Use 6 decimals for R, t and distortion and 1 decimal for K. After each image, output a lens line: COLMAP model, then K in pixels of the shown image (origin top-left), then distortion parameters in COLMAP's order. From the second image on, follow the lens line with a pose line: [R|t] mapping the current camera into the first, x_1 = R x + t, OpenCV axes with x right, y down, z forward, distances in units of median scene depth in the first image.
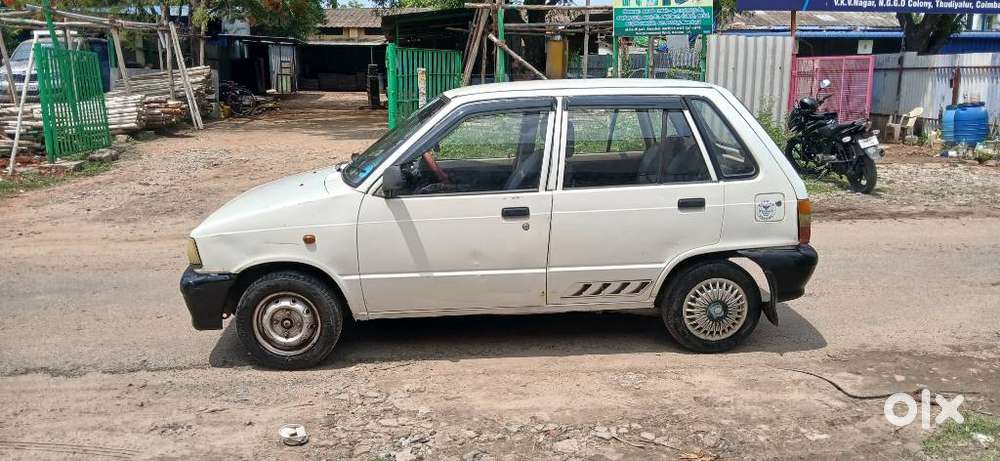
lens RADIAL K [[786.1, 0, 500.0], [0, 786.1, 230.5], [0, 0, 1]] dist [0.096493, -0.202632]
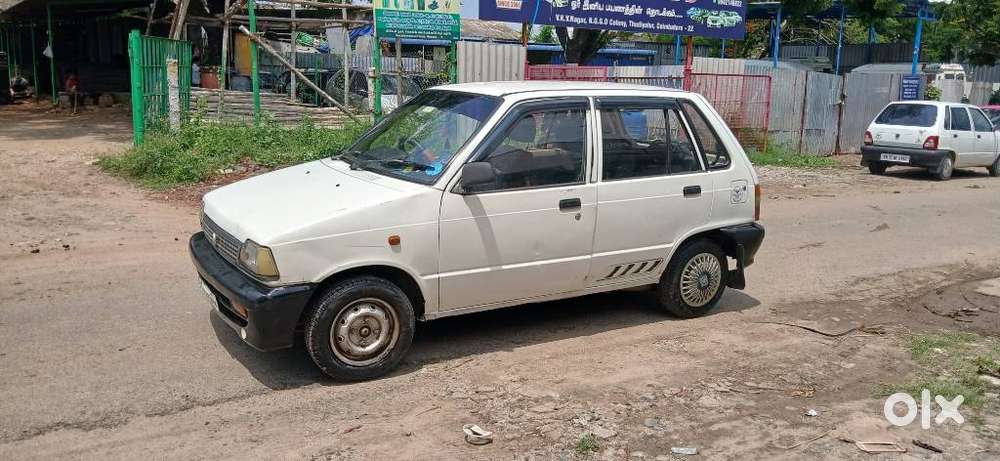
lens RADIAL K [[786.1, 0, 500.0], [0, 786.1, 230.5], [0, 0, 1]] dist [0.096493, -0.202632]
pose [[0.888613, -0.055699, 0.455264, -0.535822], [0.056159, 0.998343, 0.012526, -0.005314], [-0.455207, 0.014436, 0.890269, 0.086676]]
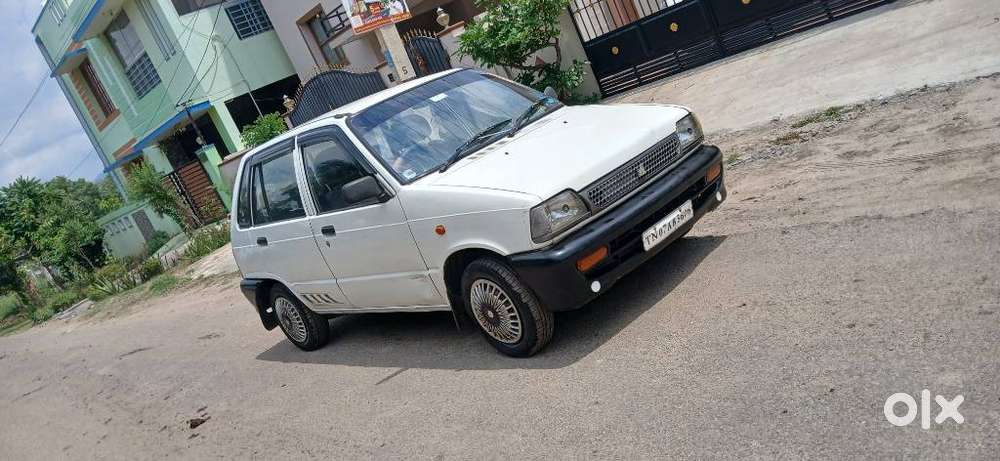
lens RADIAL K [[781.5, 0, 496.6], [0, 781.5, 232.3], [0, 0, 1]] dist [0.098761, -0.209582]
pose [[-0.583816, 0.081856, 0.807749, -1.016180], [0.530785, 0.791322, 0.303443, -0.302185], [-0.614351, 0.605896, -0.505434, 1.704550]]
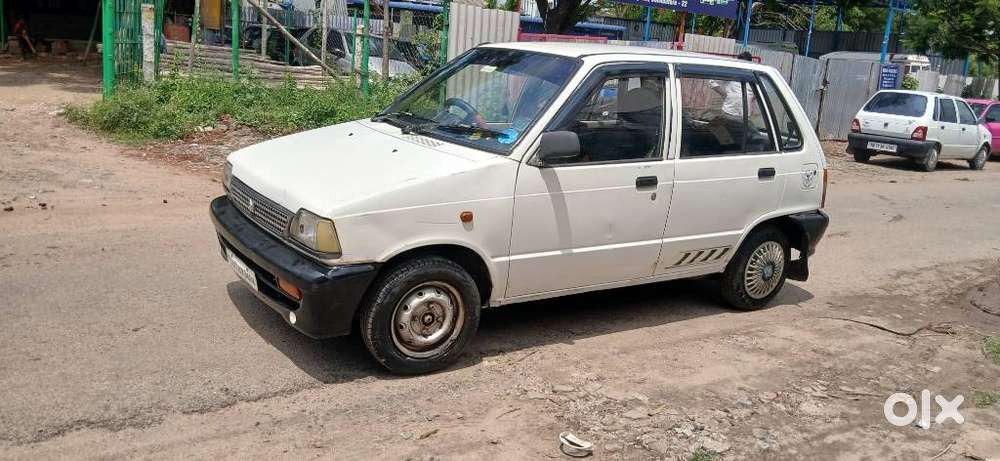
lens RADIAL K [[790.7, 0, 500.0], [0, 790.7, 230.5], [0, 0, 1]] dist [0.091648, -0.206620]
pose [[0.859055, -0.038183, 0.510458, -0.610037], [0.015173, 0.998675, 0.049168, -0.014286], [-0.511659, -0.034493, 0.858496, 0.249642]]
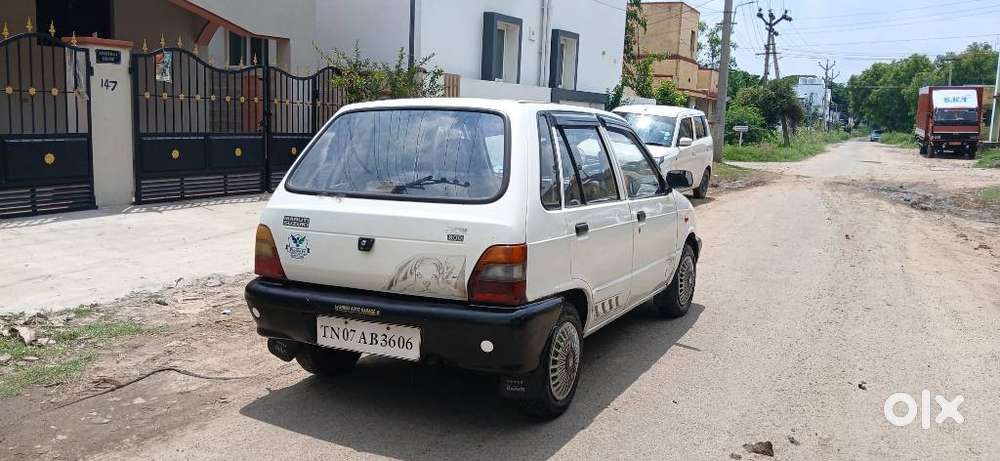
lens RADIAL K [[781.5, 0, 496.6], [0, 781.5, 232.3], [0, 0, 1]] dist [0.098761, -0.209582]
pose [[-0.512119, 0.112008, -0.851580, 1.002664], [-0.199060, 0.948989, 0.244530, -0.299091], [0.835529, 0.294743, -0.463699, 1.634739]]
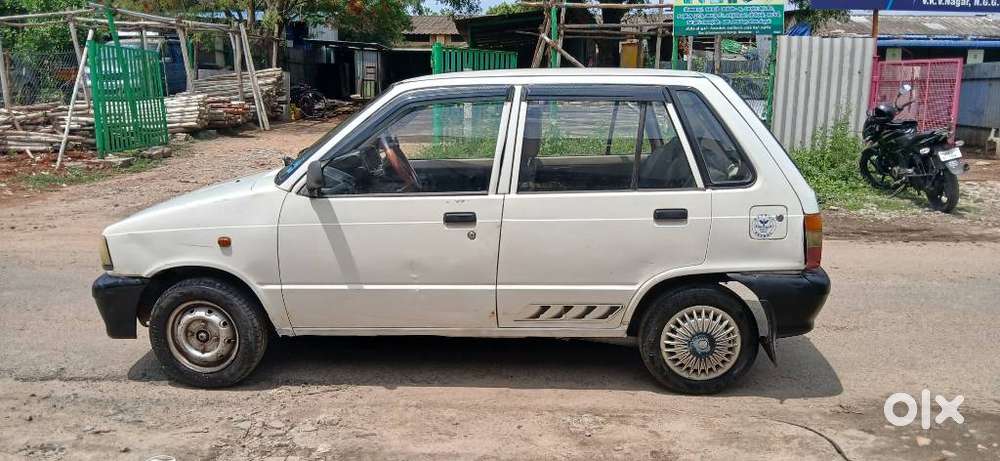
lens RADIAL K [[786.1, 0, 500.0], [0, 786.1, 230.5], [0, 0, 1]] dist [0.096493, -0.202632]
pose [[0.993034, 0.032345, -0.113300, 0.155391], [-0.033588, 0.999395, -0.009079, -0.003856], [0.112937, 0.012821, 0.993519, 0.149680]]
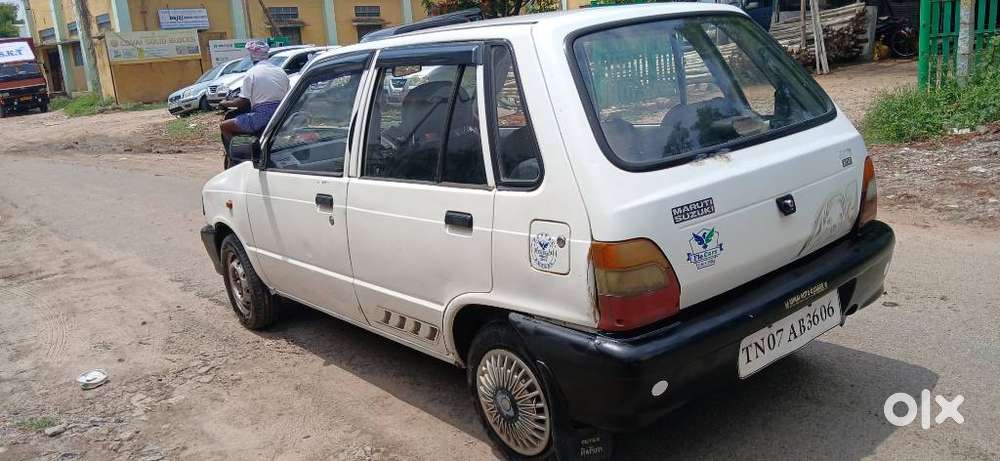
lens RADIAL K [[781.5, 0, 496.6], [0, 781.5, 232.3], [0, 0, 1]] dist [0.098761, -0.209582]
pose [[0.577270, 0.145373, -0.803508, 0.733210], [-0.083740, 0.989376, 0.118838, -0.097172], [0.812248, -0.001316, 0.583311, 0.657687]]
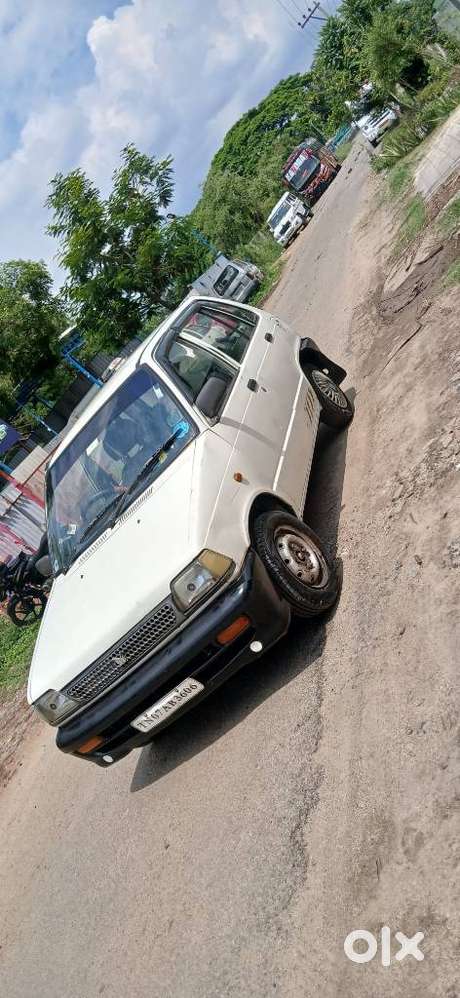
lens RADIAL K [[789.1, 0, 229.8], [0, 789.1, 479.0], [0, 0, 1]] dist [0.091648, -0.206620]
pose [[0.229111, -0.491233, 0.840356, -0.981596], [0.857546, 0.510345, 0.064526, -0.053977], [-0.460569, 0.705860, 0.538180, 0.479490]]
